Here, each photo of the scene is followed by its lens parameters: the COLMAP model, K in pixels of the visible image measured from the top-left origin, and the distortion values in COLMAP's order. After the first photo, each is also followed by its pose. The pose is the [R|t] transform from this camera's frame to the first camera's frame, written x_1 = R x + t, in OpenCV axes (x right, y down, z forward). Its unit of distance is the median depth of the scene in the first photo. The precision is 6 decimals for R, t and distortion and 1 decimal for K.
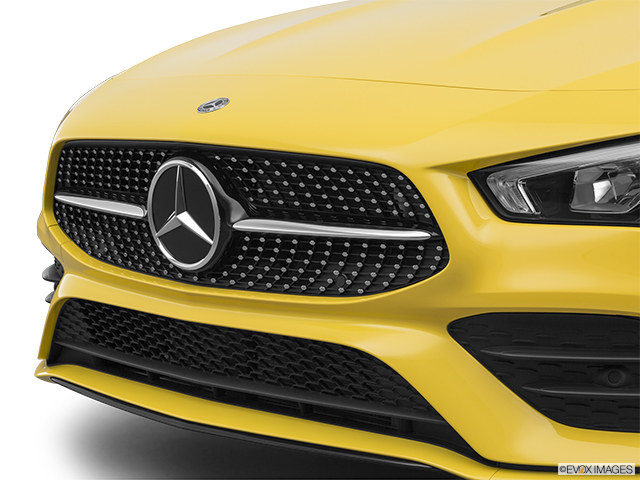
lens RADIAL K [[1734.9, 0, 320.0], [0, 1734.9, 240.0], [0, 0, 1]] dist [0.005984, -0.315218]
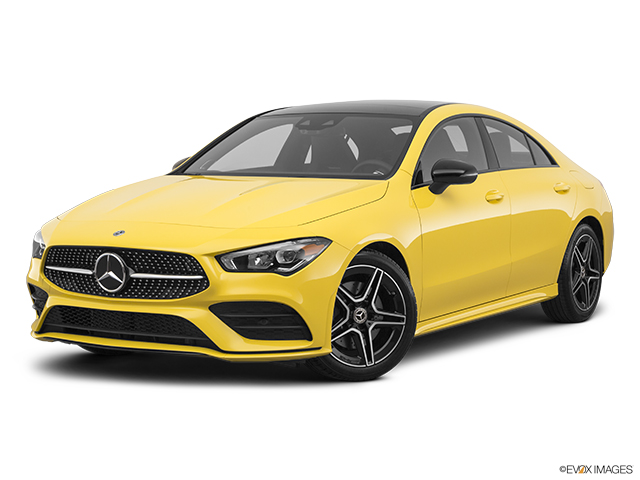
lens RADIAL K [[1409.1, 0, 320.0], [0, 1409.1, 240.0], [0, 0, 1]] dist [0.010500, 0.048218]
pose [[0.971194, -0.015683, 0.237773, -0.299036], [0.025221, 0.998992, -0.037128, 0.027009], [-0.236951, 0.042055, 0.970611, -1.337555]]
